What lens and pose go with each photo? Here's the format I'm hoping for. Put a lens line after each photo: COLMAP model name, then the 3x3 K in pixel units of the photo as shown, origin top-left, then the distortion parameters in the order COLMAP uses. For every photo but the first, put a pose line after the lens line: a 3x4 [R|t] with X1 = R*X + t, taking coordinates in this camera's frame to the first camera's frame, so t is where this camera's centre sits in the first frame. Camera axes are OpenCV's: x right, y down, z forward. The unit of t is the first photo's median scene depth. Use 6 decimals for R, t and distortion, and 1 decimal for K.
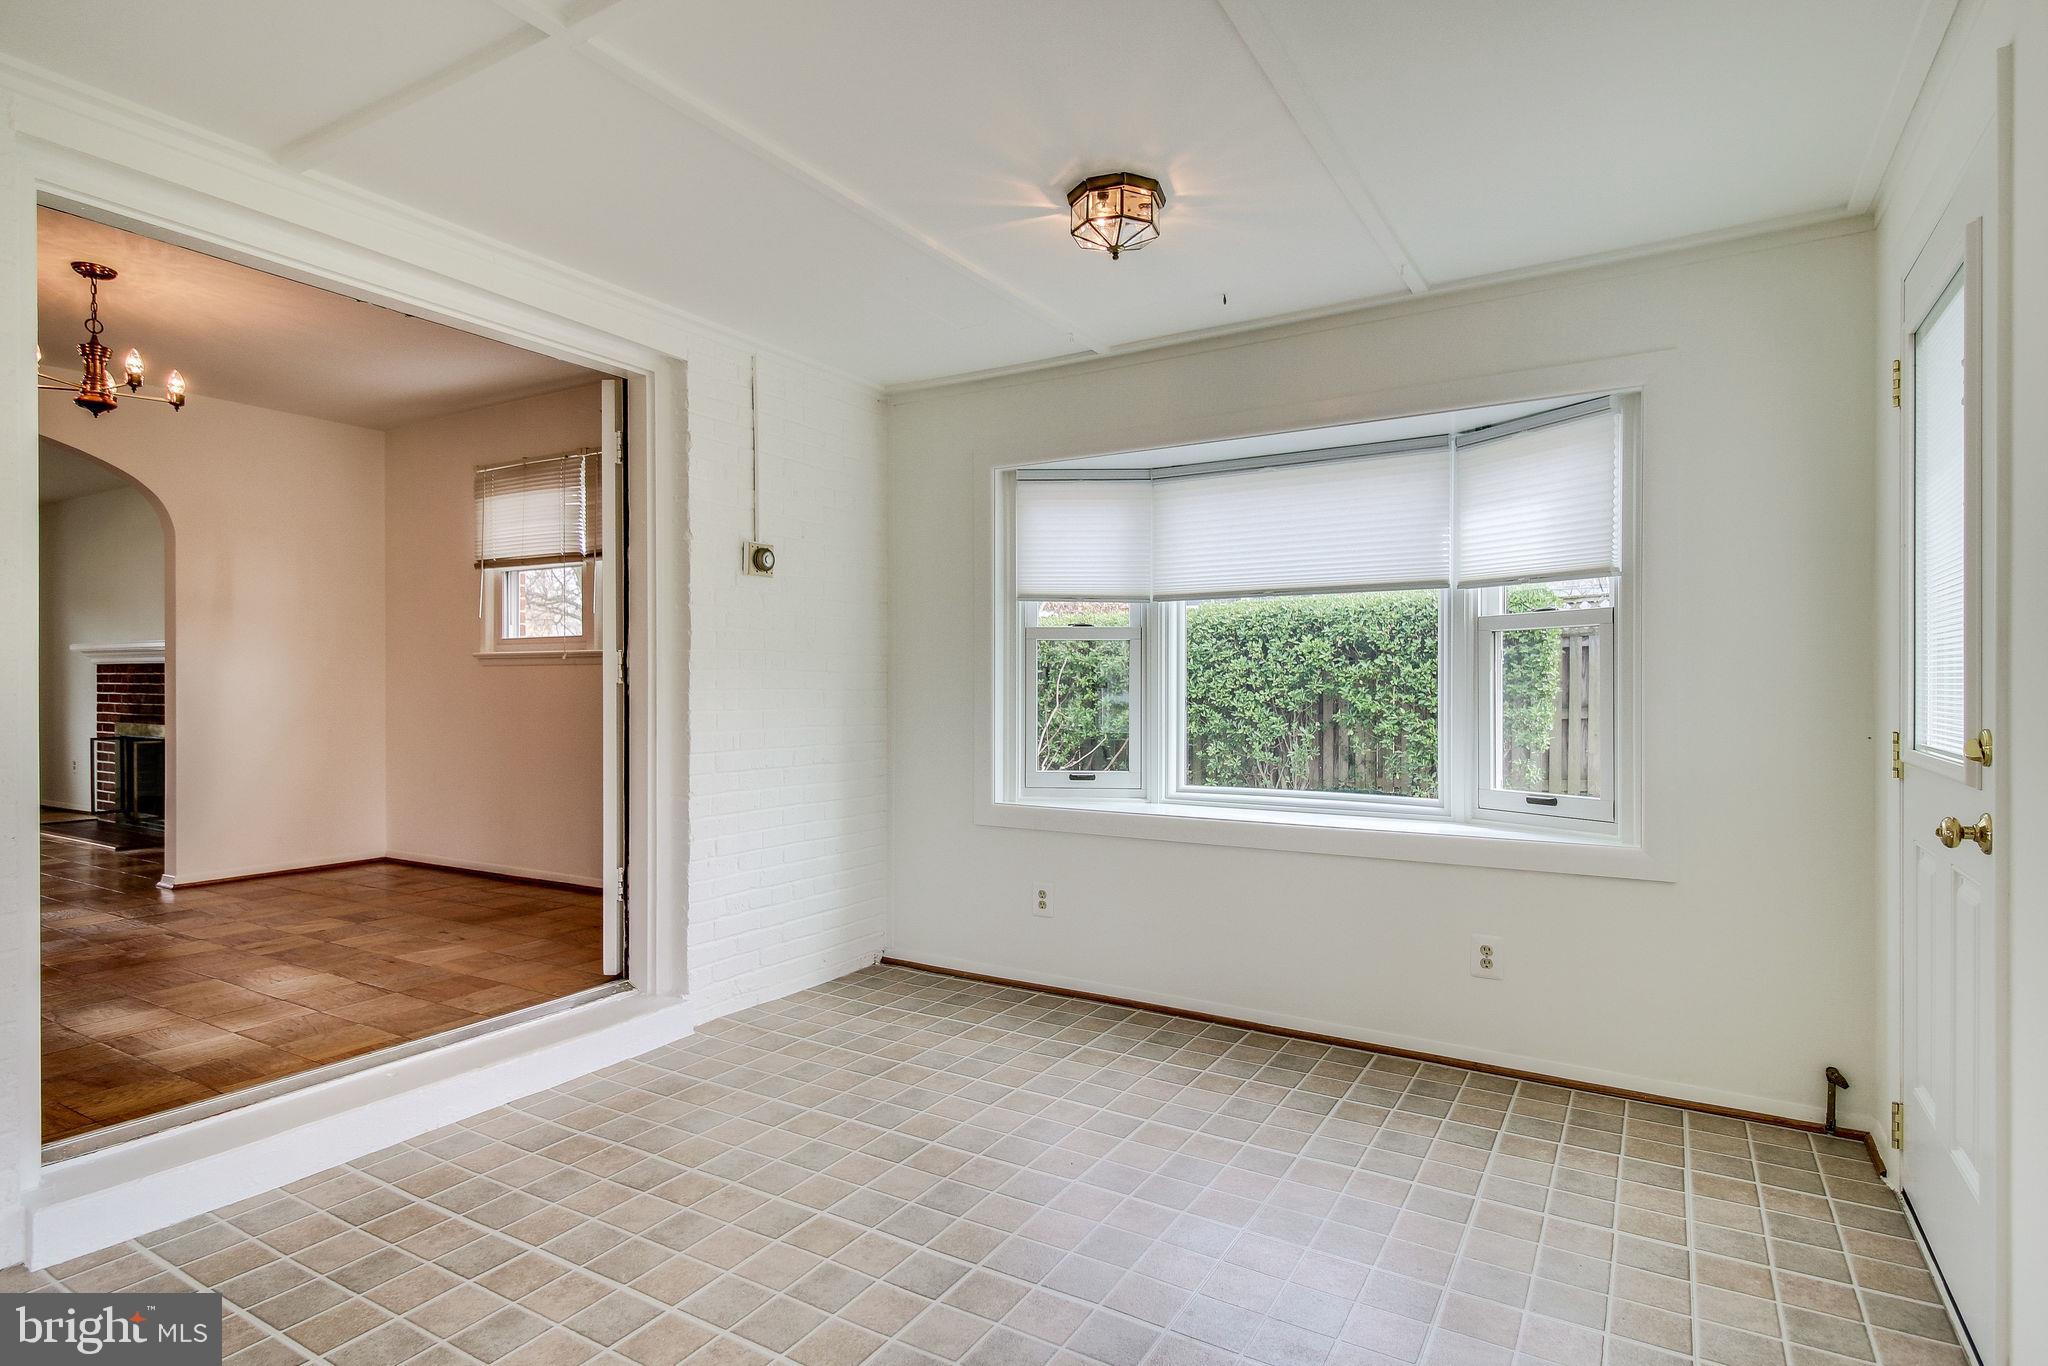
lens RADIAL K [[1040.6, 0, 1040.6], [0, 1040.6, 685.6], [0, 0, 1]] dist [0.004019, 0.000093]
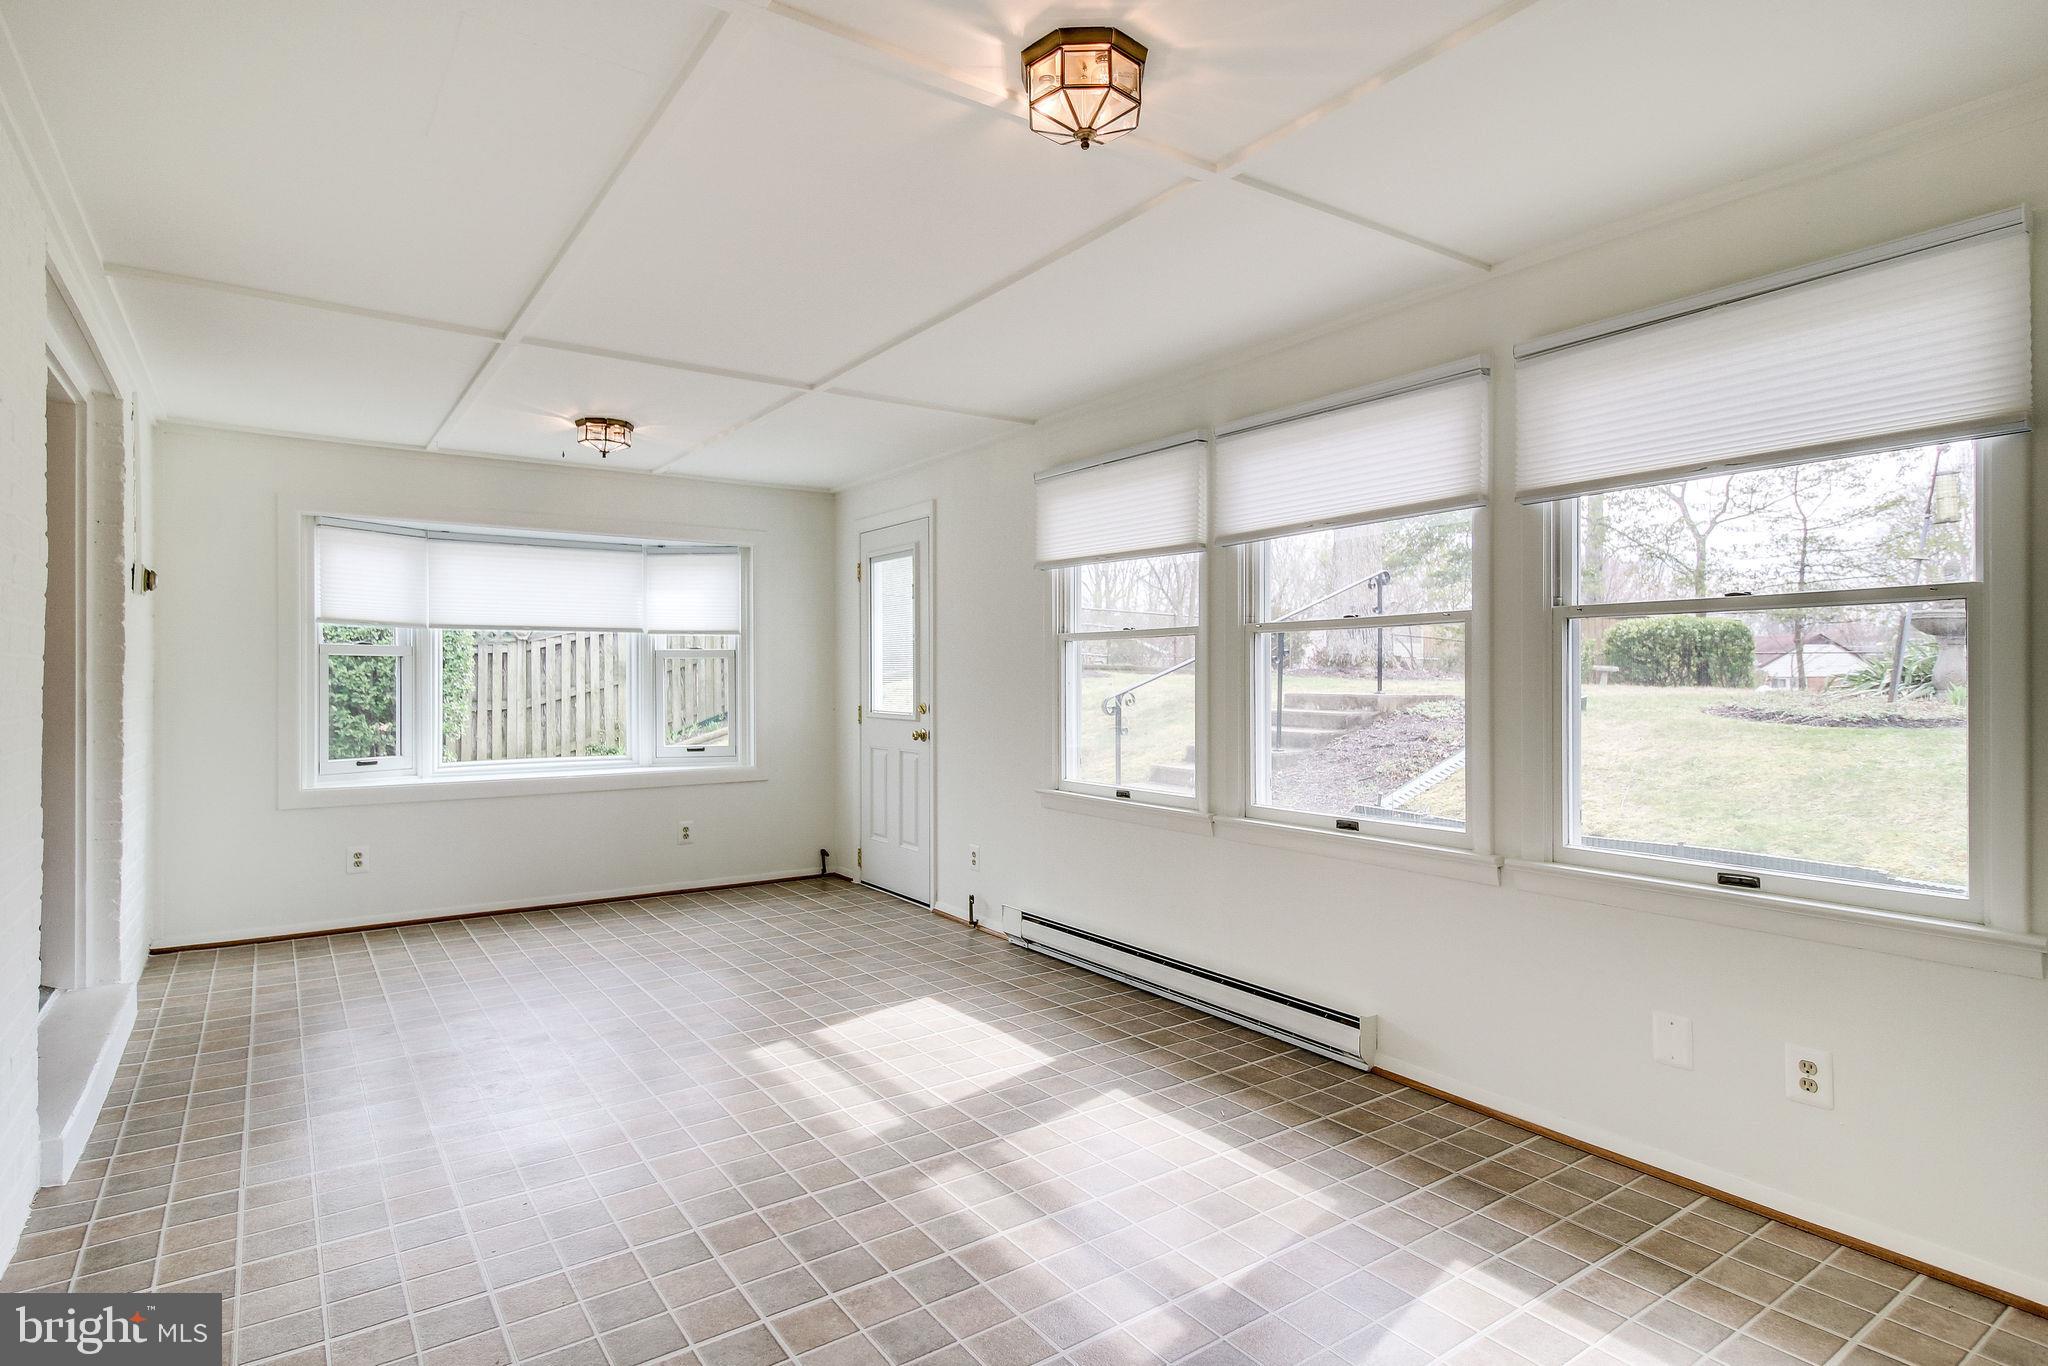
lens RADIAL K [[1040.6, 0, 1040.6], [0, 1040.6, 685.6], [0, 0, 1]] dist [0.004019, 0.000093]
pose [[0.398780, -0.006965, 0.917020, -0.804732], [0.001590, 0.999975, 0.006903, -0.014202], [-0.917045, -0.001294, 0.398781, -0.264660]]
